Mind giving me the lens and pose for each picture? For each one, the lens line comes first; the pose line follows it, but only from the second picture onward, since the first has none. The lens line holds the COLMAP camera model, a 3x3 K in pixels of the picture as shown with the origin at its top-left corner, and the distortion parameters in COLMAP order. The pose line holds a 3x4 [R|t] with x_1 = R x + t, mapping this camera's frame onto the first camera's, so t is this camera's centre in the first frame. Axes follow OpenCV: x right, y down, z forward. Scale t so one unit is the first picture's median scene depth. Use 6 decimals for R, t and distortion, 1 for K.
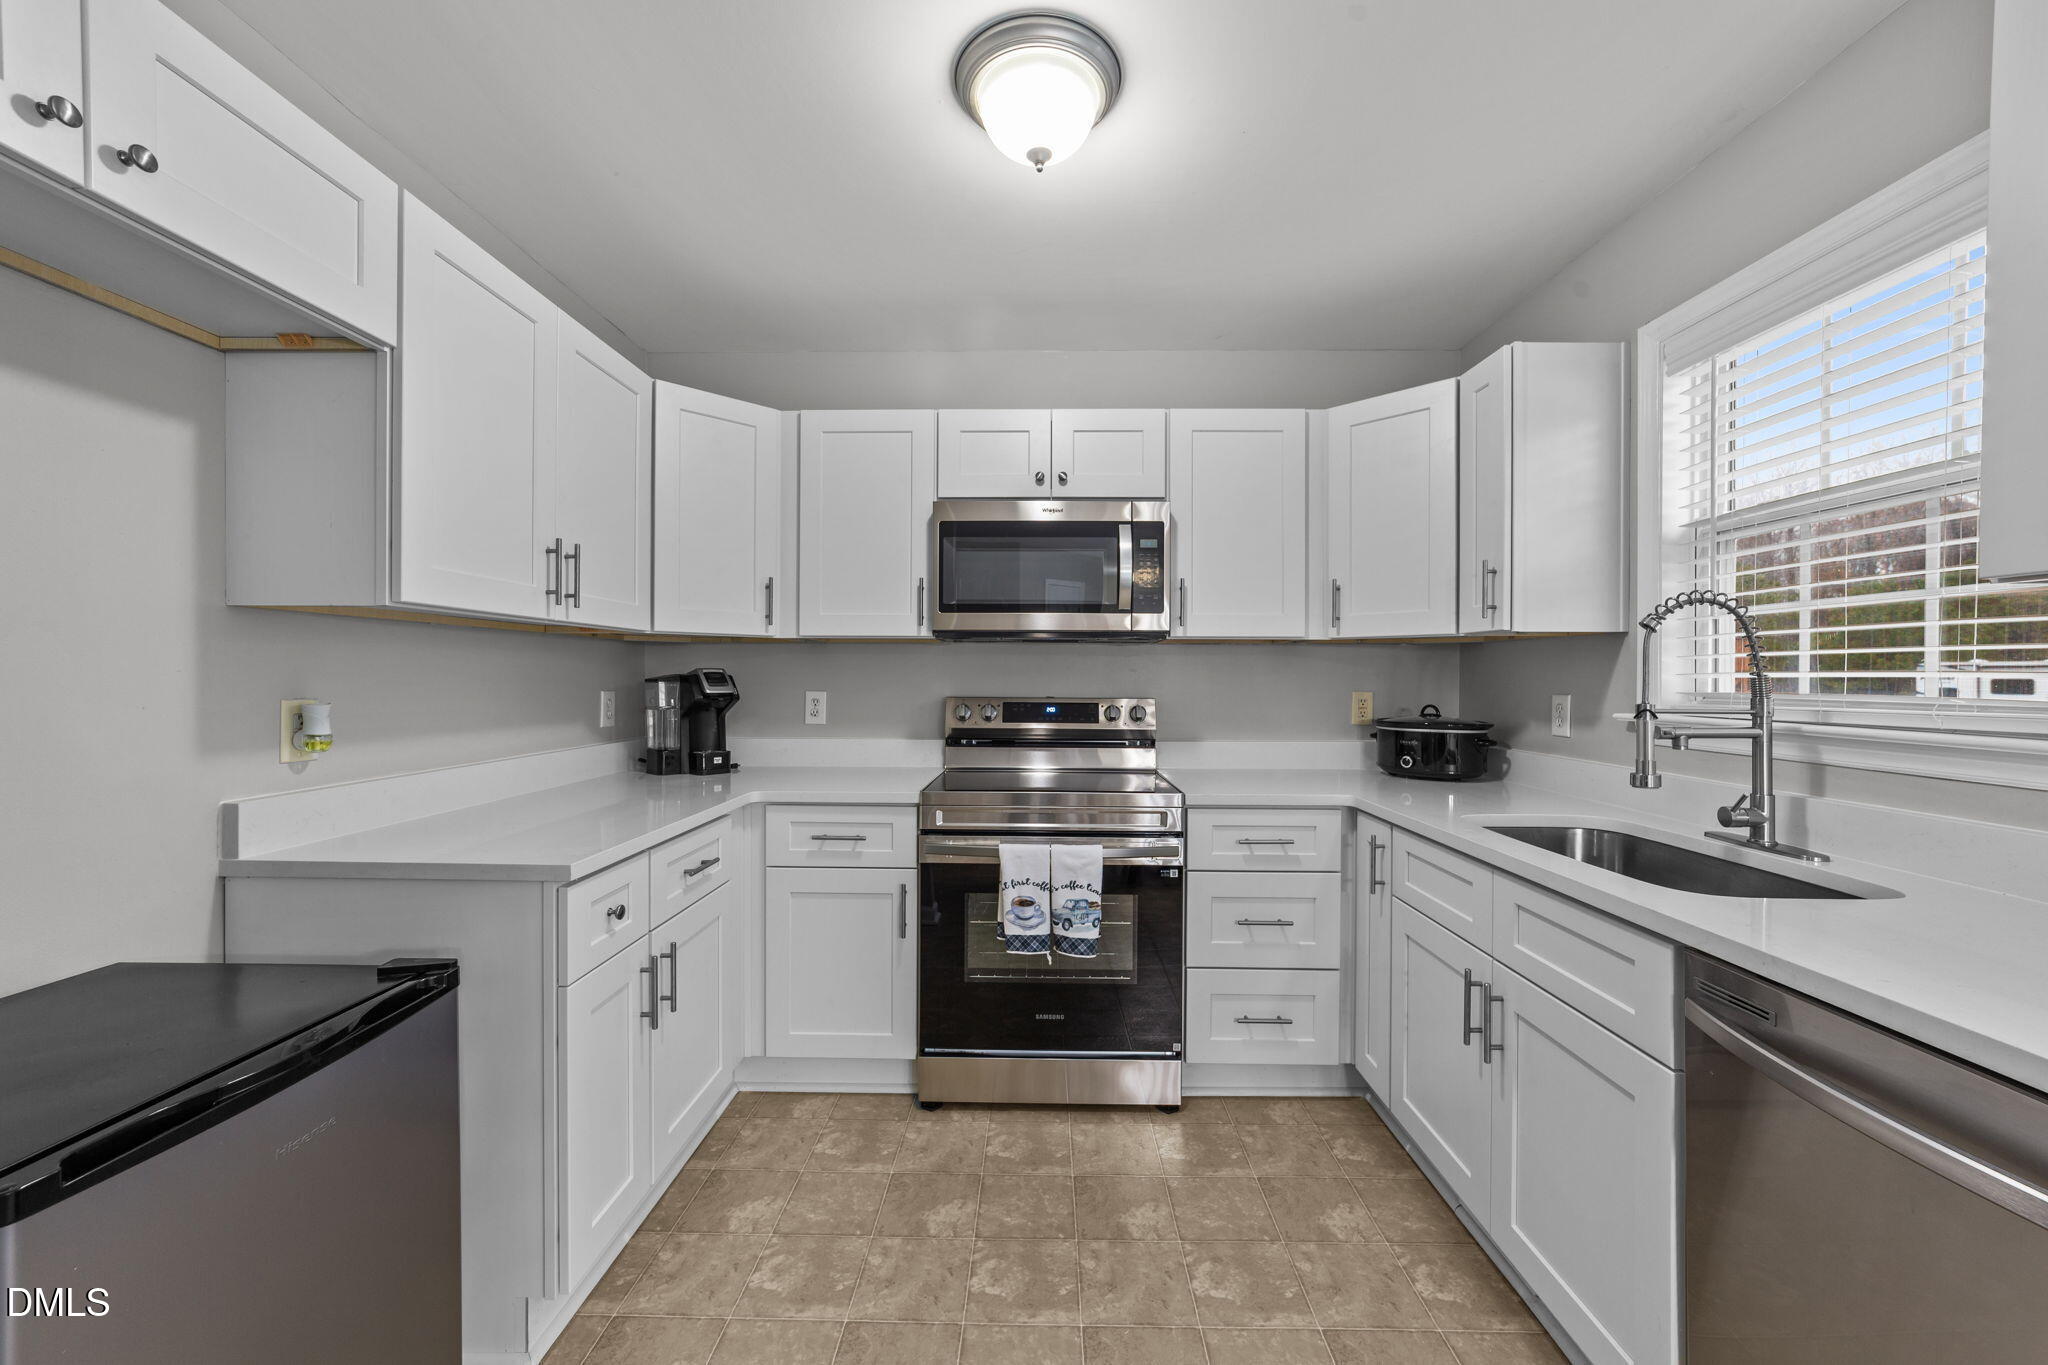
lens RADIAL K [[782.2, 0, 1032.6], [0, 782.2, 677.8], [0, 0, 1]] dist [-0.017708, 0.007705]
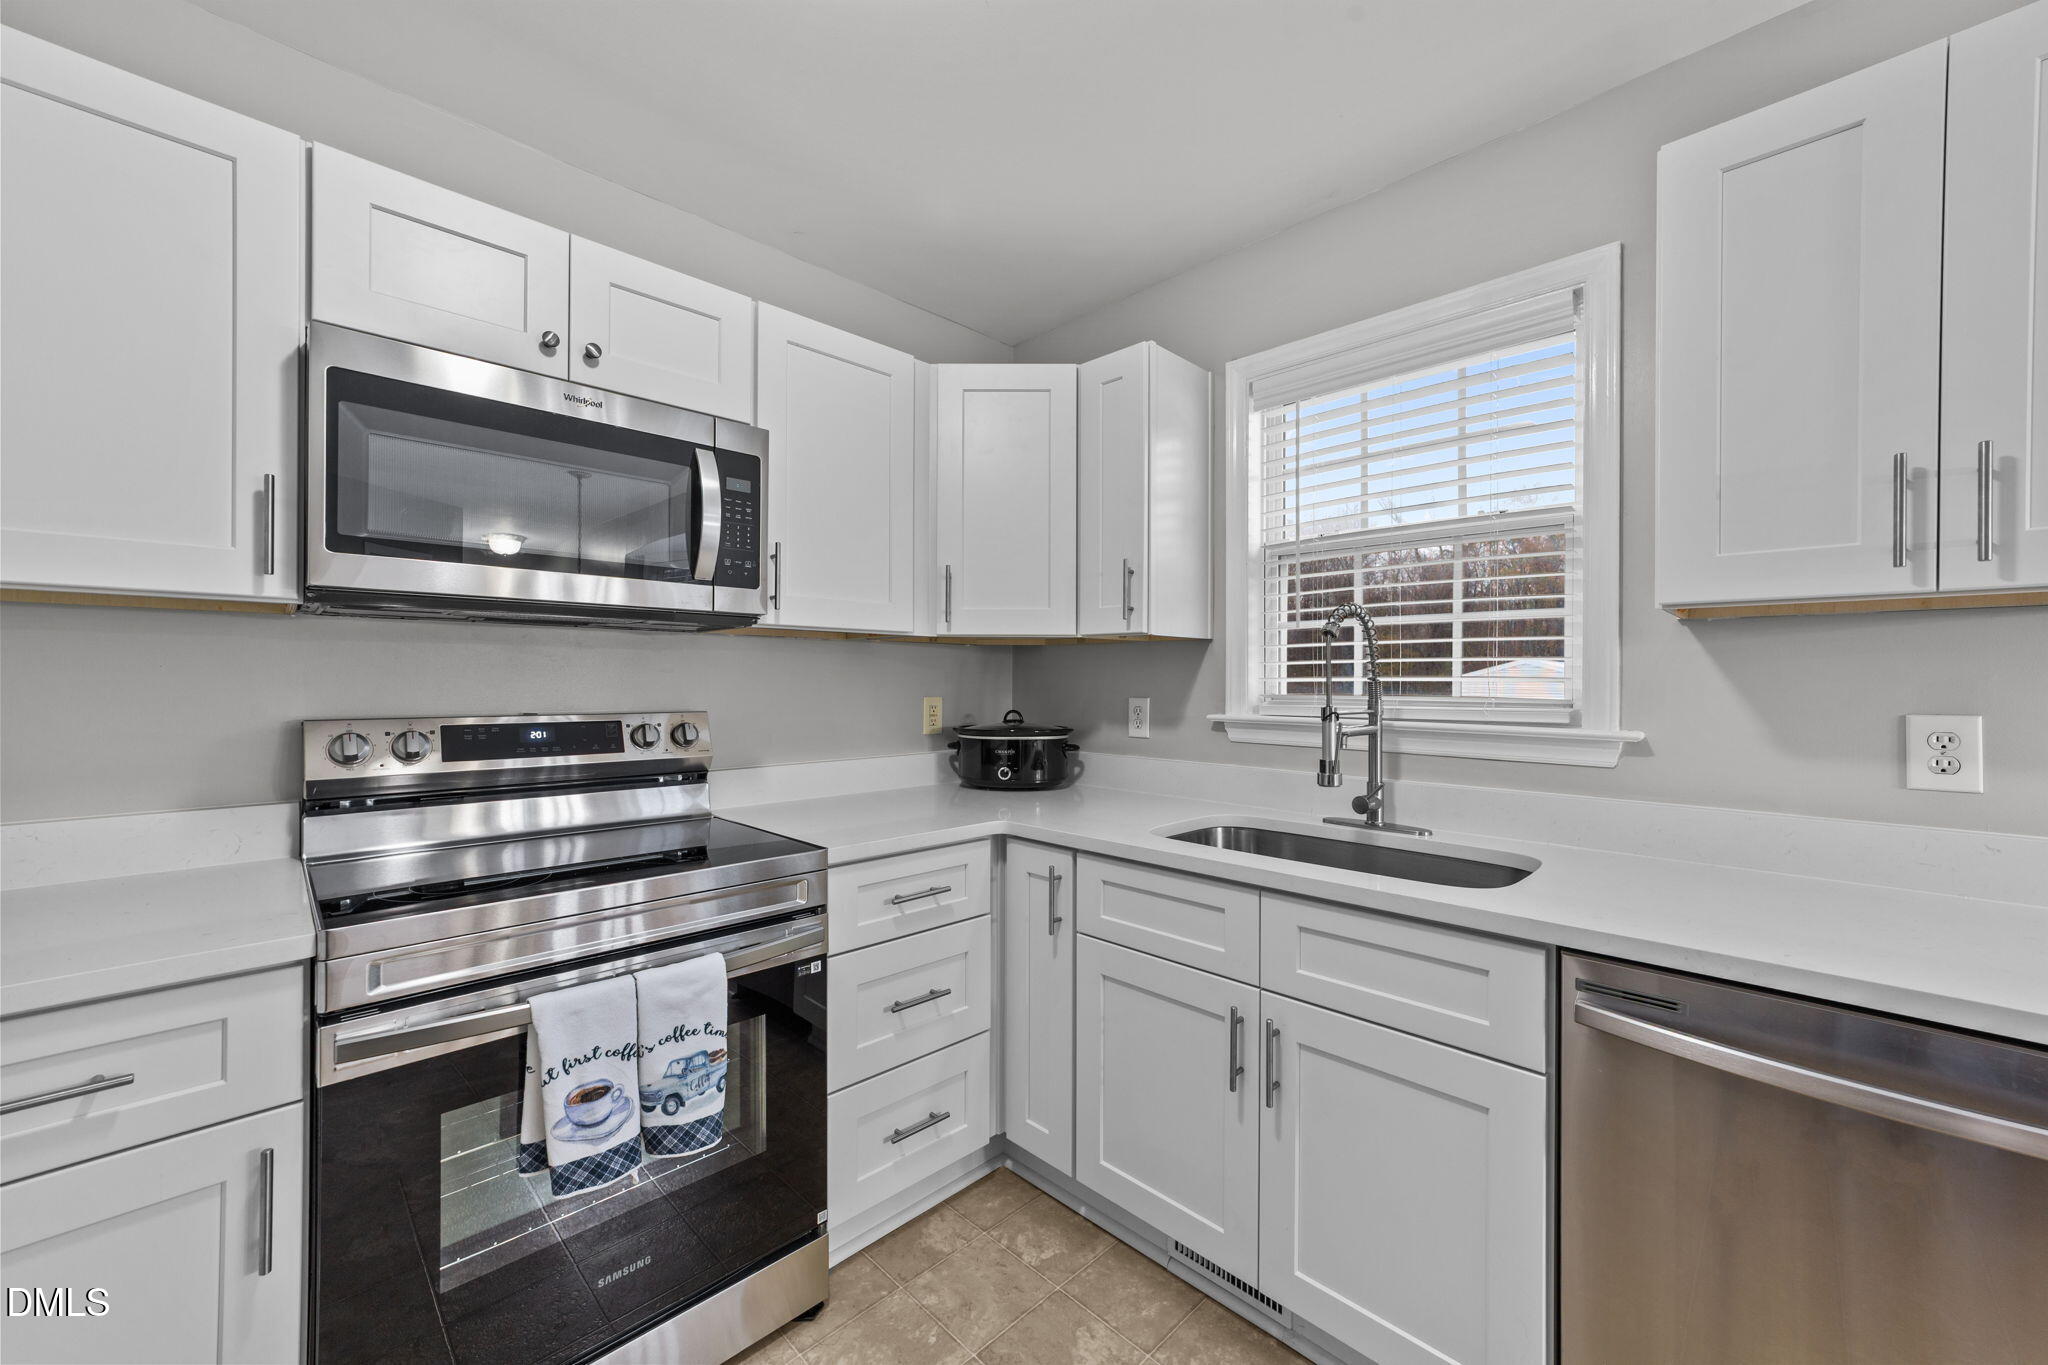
lens RADIAL K [[782.2, 0, 1032.6], [0, 782.2, 677.8], [0, 0, 1]] dist [-0.017708, 0.007705]
pose [[0.699761, 0.000804, 0.714376, -0.177337], [0.000687, 0.999998, -0.001799, -0.003139], [-0.714376, 0.001750, 0.699759, 0.384203]]
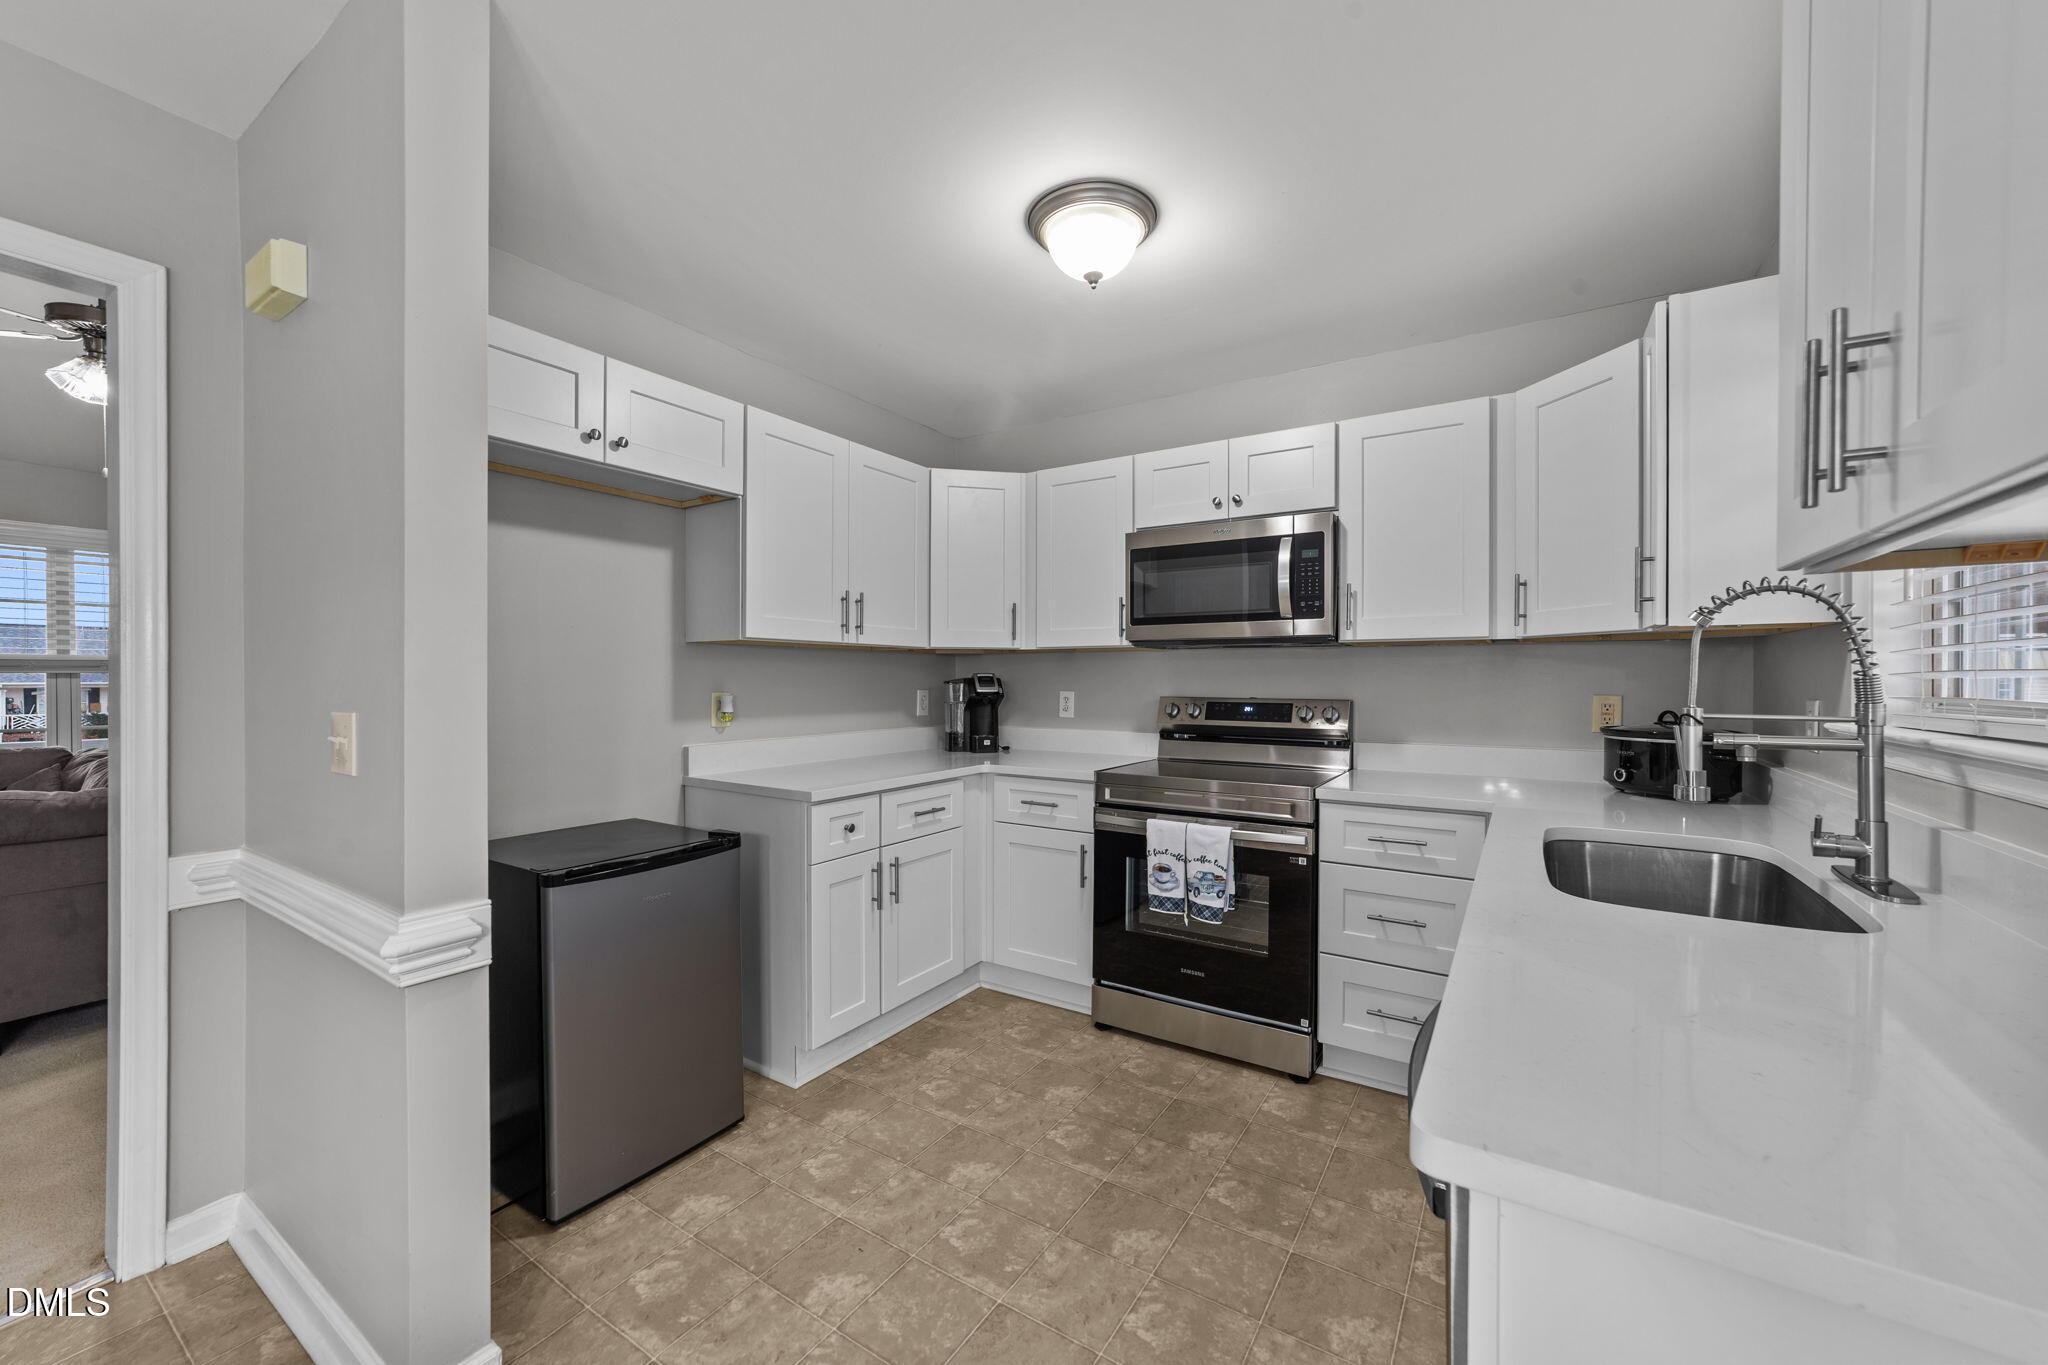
lens RADIAL K [[782.2, 0, 1032.6], [0, 782.2, 677.8], [0, 0, 1]] dist [-0.017708, 0.007705]
pose [[0.852635, -0.002882, -0.522500, 0.428585], [0.001097, 0.999992, -0.003726, 0.000968], [0.522507, 0.002603, 0.852631, -0.114522]]
